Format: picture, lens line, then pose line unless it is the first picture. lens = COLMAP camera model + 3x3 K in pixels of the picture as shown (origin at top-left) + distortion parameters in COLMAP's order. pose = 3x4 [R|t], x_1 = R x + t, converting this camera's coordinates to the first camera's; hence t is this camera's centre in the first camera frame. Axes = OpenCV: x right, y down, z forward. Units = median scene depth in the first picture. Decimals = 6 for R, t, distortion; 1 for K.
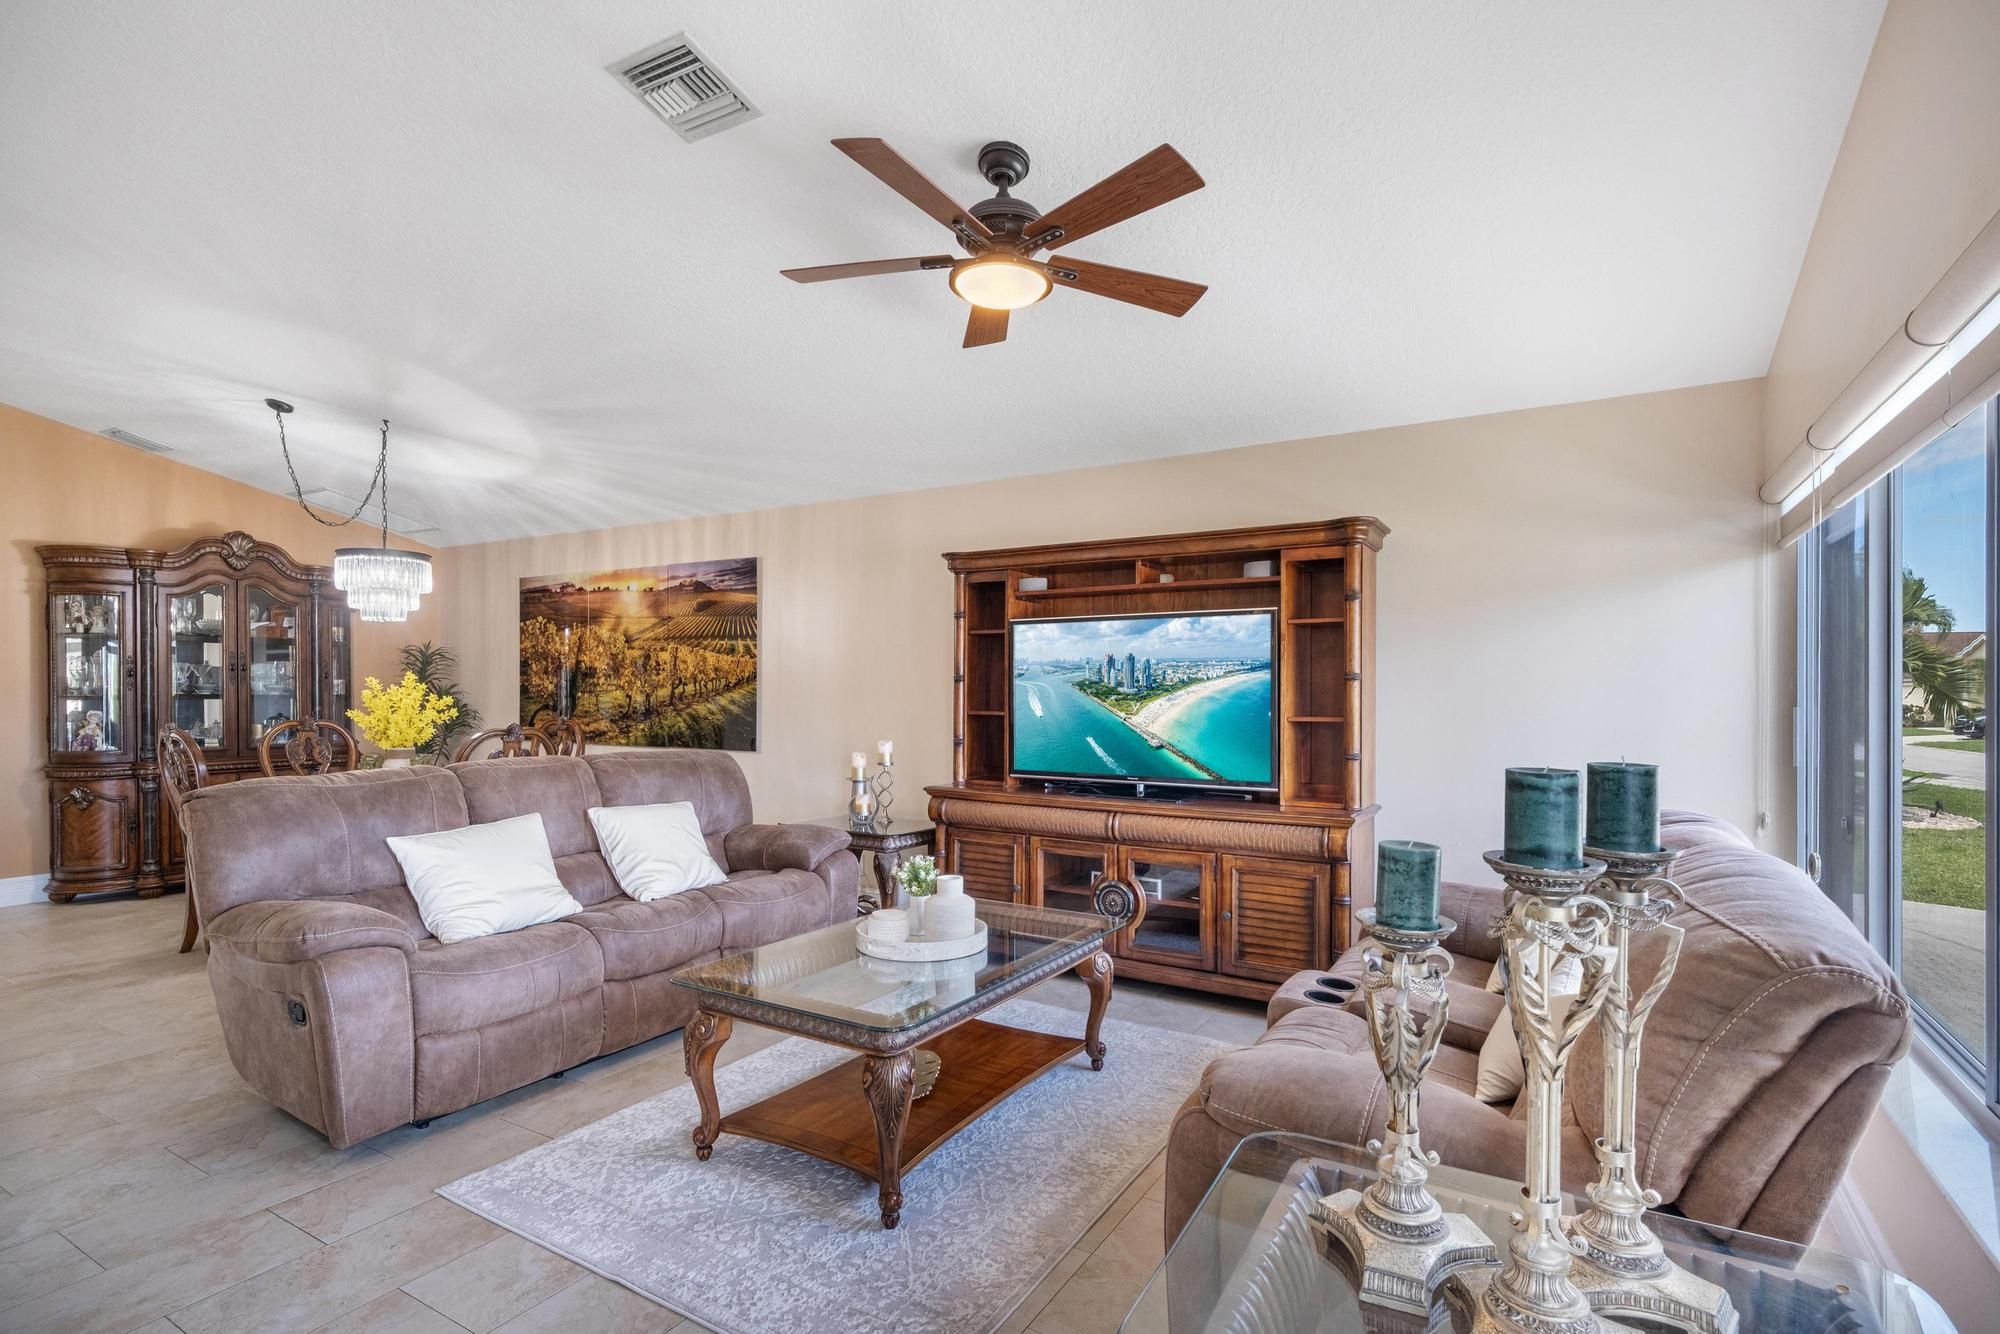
lens RADIAL K [[996.0, 0, 1009.5], [0, 996.0, 695.8], [0, 0, 1]] dist [0.010212, -0.007077]
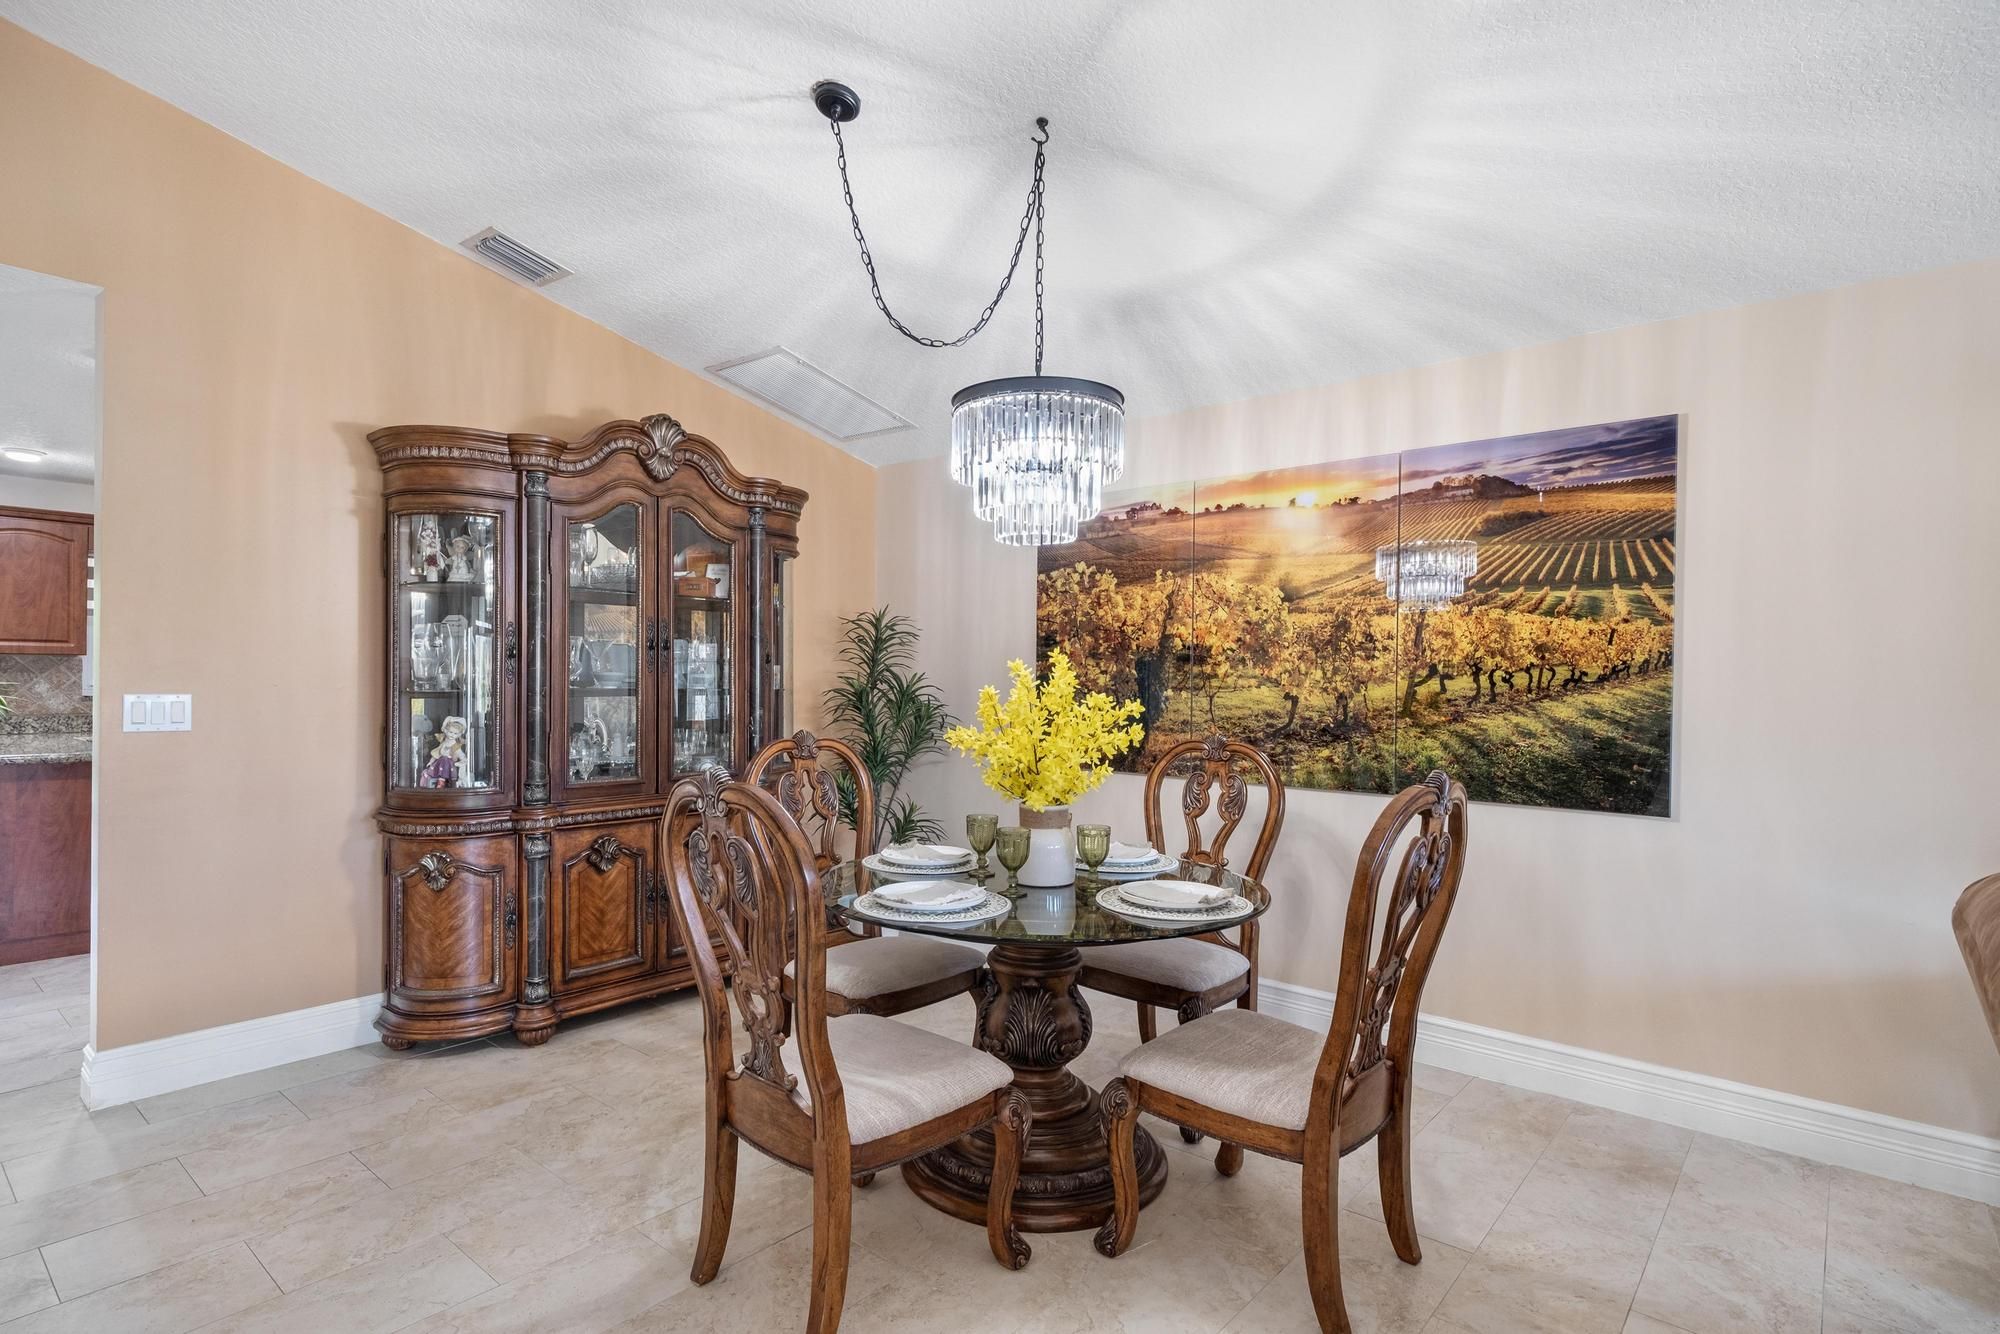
lens RADIAL K [[996.0, 0, 991.7], [0, 996.0, 686.9], [0, 0, 1]] dist [0.010212, -0.007077]
pose [[0.984925, 0.007079, -0.172838, -0.668692], [-0.007262, 0.999974, -0.000431, -0.006243], [0.172830, 0.001679, 0.984950, 0.636248]]
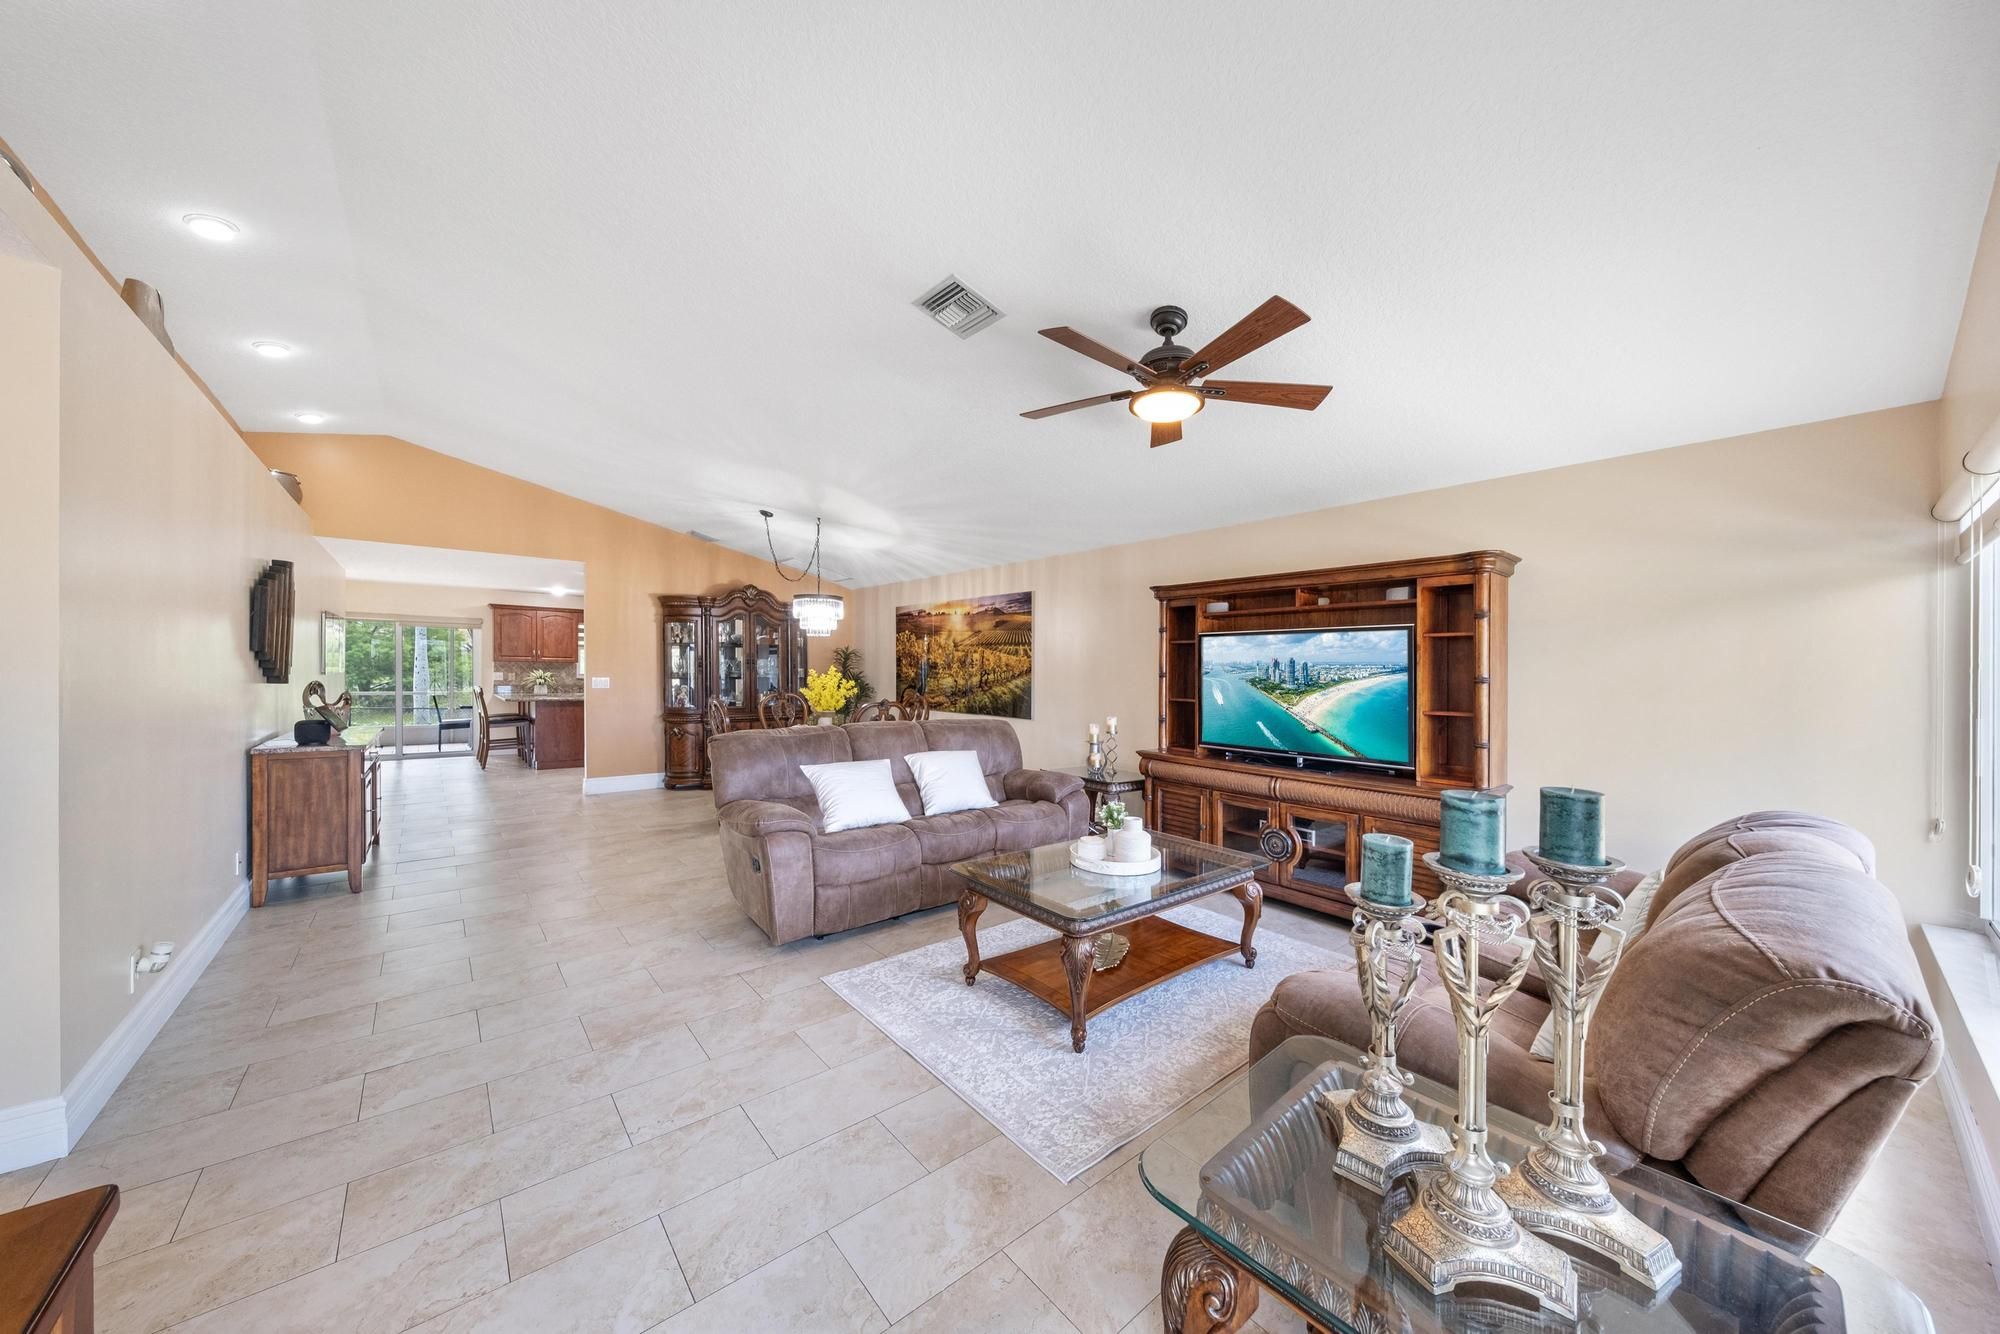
lens RADIAL K [[696.7, 0, 986.7], [0, 696.7, 680.7], [0, 0, 1]] dist [-0.000970, -0.000516]
pose [[0.939175, 0.014643, -0.343126, 0.058181], [-0.012366, 0.999885, 0.008821, -0.016270], [0.343216, -0.004041, 0.939248, -0.011475]]
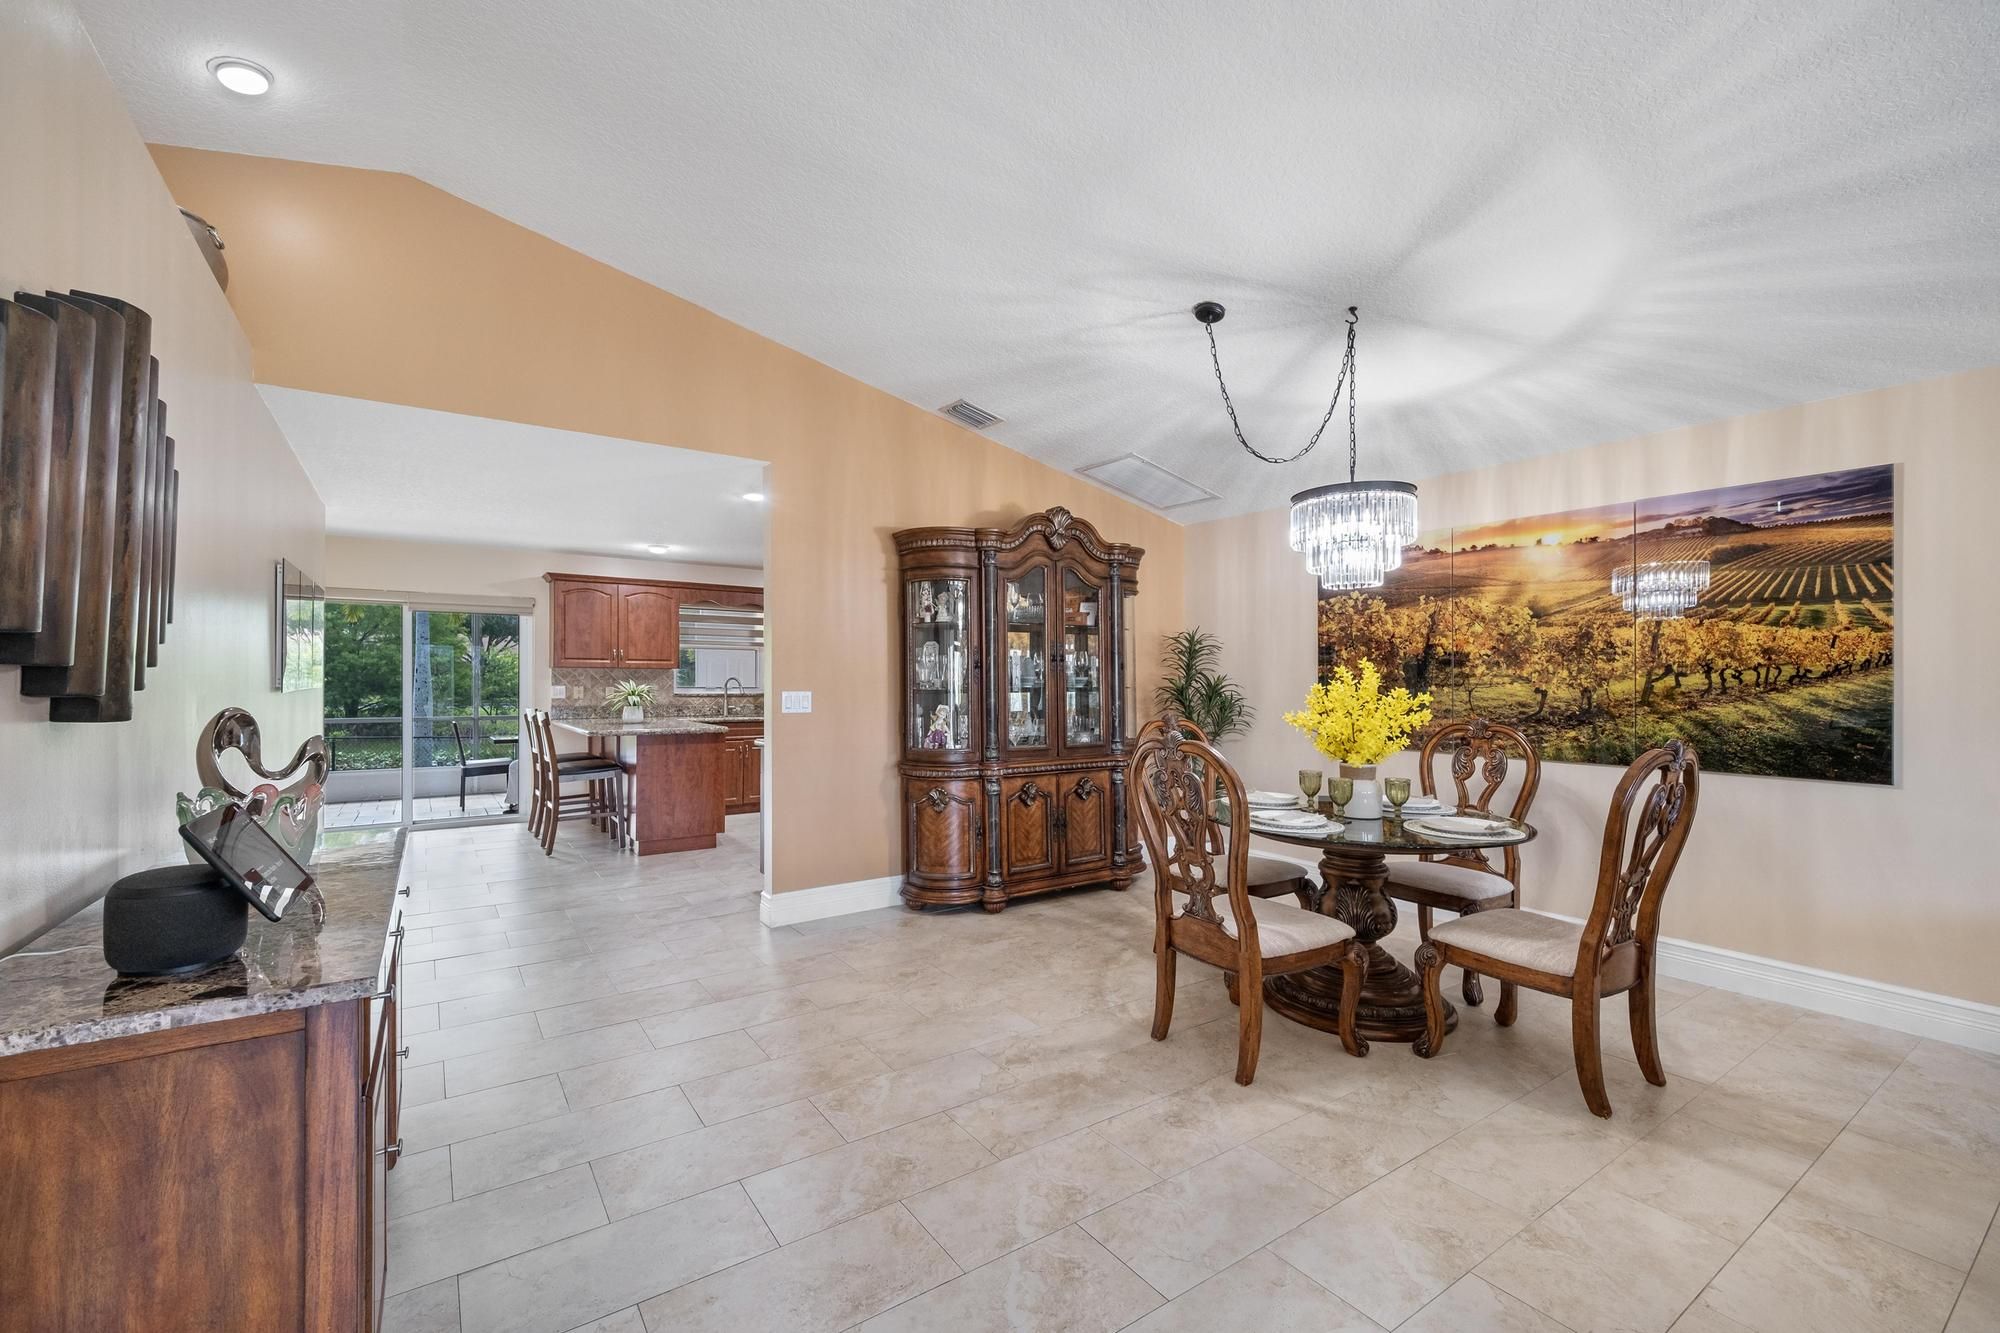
lens RADIAL K [[841.2, 0, 965.9], [0, 841.2, 672.0], [0, 0, 1]] dist [-0.001789, -0.002305]
pose [[0.898683, -0.005887, -0.438559, -0.726742], [-0.001465, 0.999864, -0.016424, -0.004643], [0.438596, 0.015403, 0.898552, 0.403769]]
